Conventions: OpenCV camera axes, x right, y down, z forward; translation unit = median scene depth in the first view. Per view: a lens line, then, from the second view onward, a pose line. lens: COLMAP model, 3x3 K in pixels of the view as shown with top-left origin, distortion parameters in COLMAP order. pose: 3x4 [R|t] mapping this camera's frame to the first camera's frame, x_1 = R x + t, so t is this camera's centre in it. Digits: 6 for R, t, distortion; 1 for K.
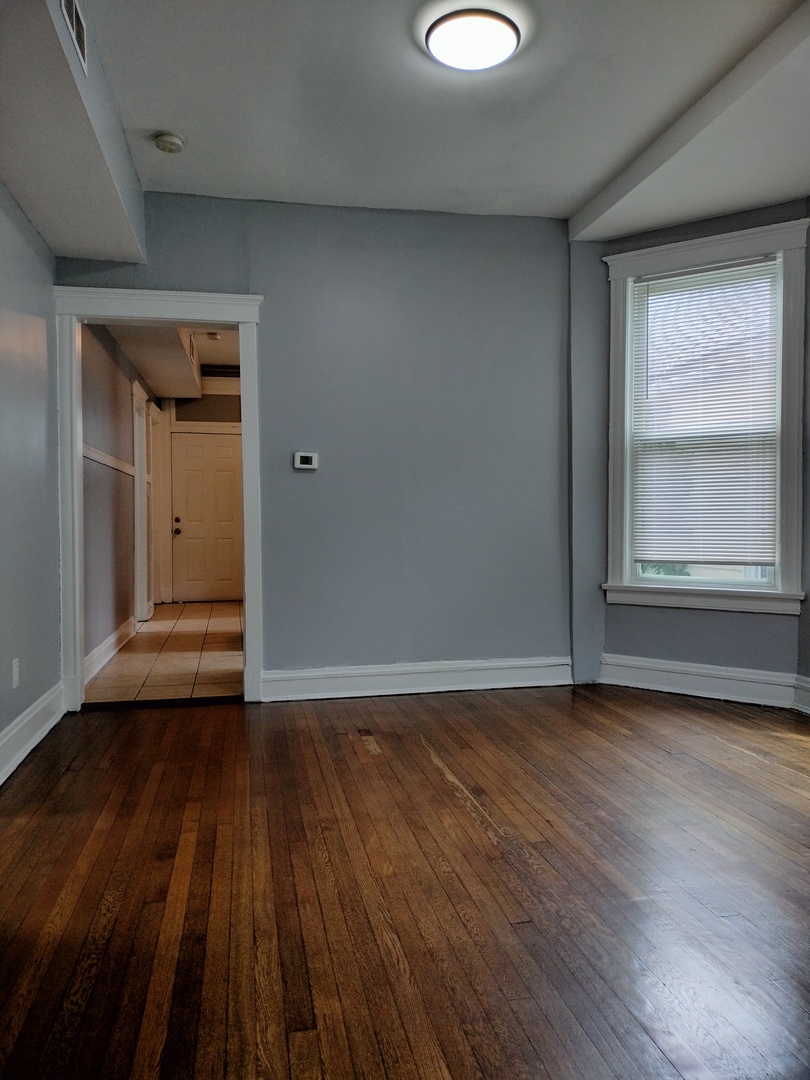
lens RADIAL K [[793.1, 0, 405.0], [0, 793.1, 540.0], [0, 0, 1]] dist [0.070314, -0.081178]
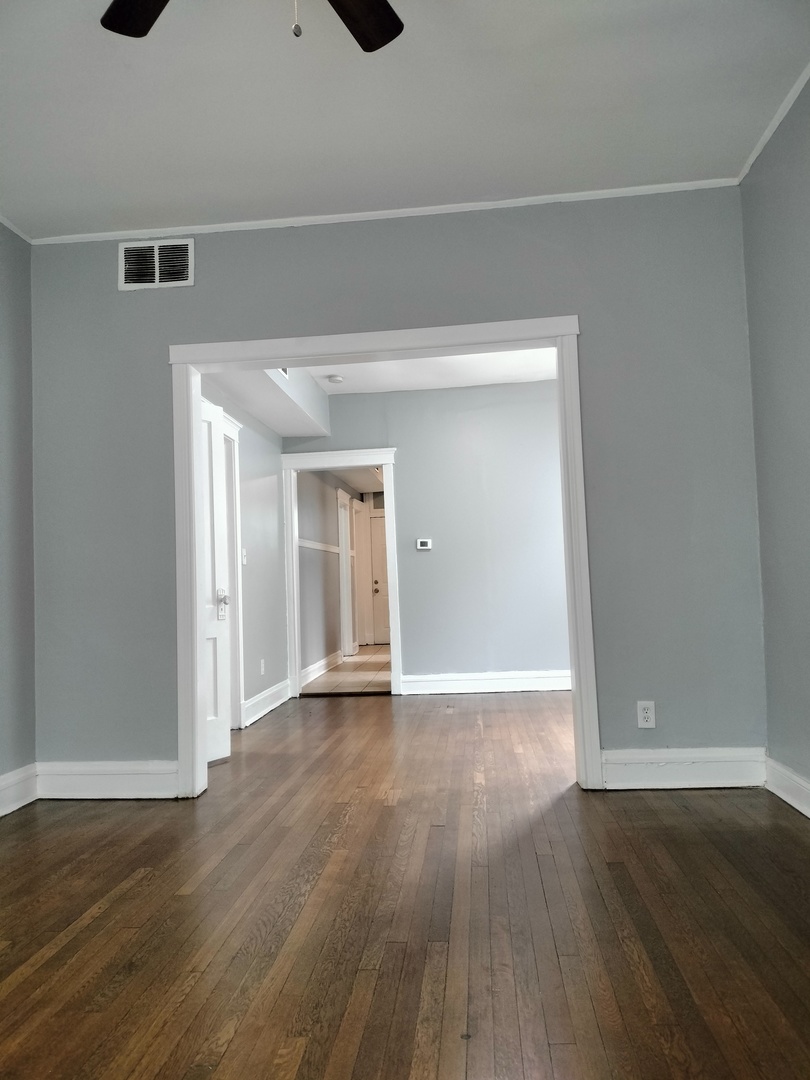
lens RADIAL K [[793.1, 0, 405.0], [0, 793.1, 540.0], [0, 0, 1]] dist [0.070314, -0.081178]
pose [[0.958135, -0.045283, -0.282714, 0.187449], [0.024817, 0.996832, -0.075561, 0.007982], [0.285240, 0.065382, 0.956223, -0.353581]]
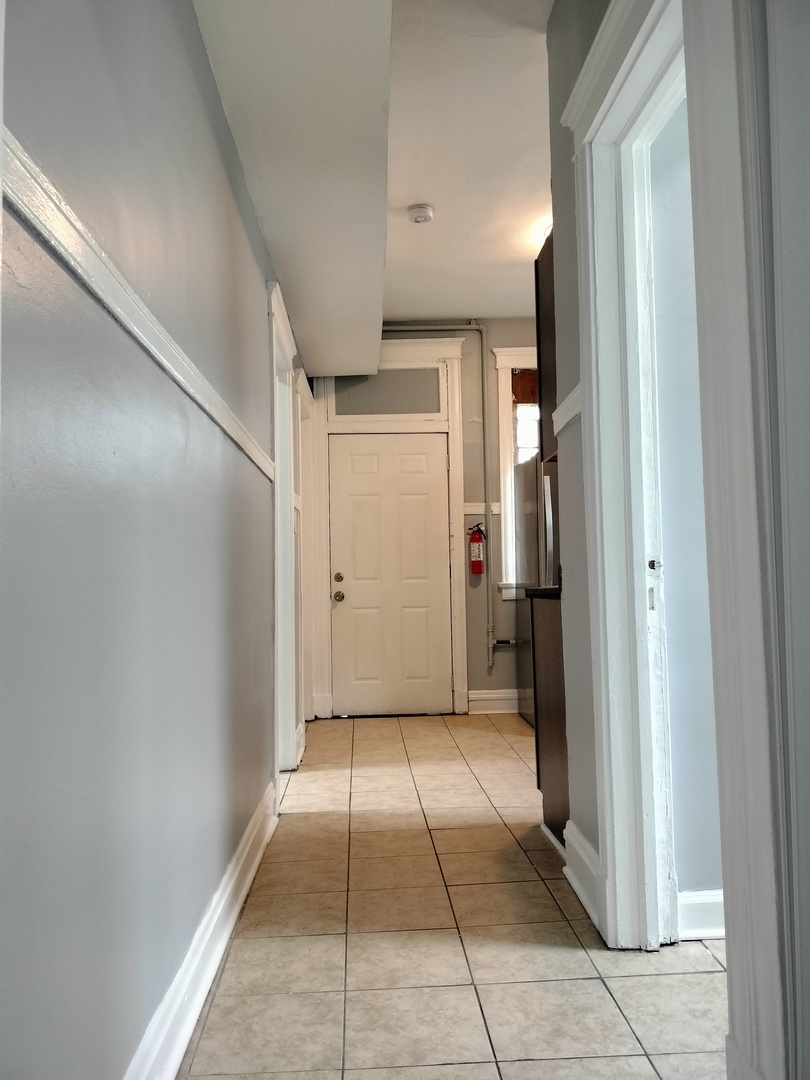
lens RADIAL K [[793.1, 0, 405.0], [0, 793.1, 540.0], [0, 0, 1]] dist [0.070314, -0.081178]
pose [[0.988119, -0.027961, -0.151124, -0.192459], [0.016182, 0.996773, -0.078622, -0.007303], [0.152835, 0.075243, 0.985383, 0.551315]]
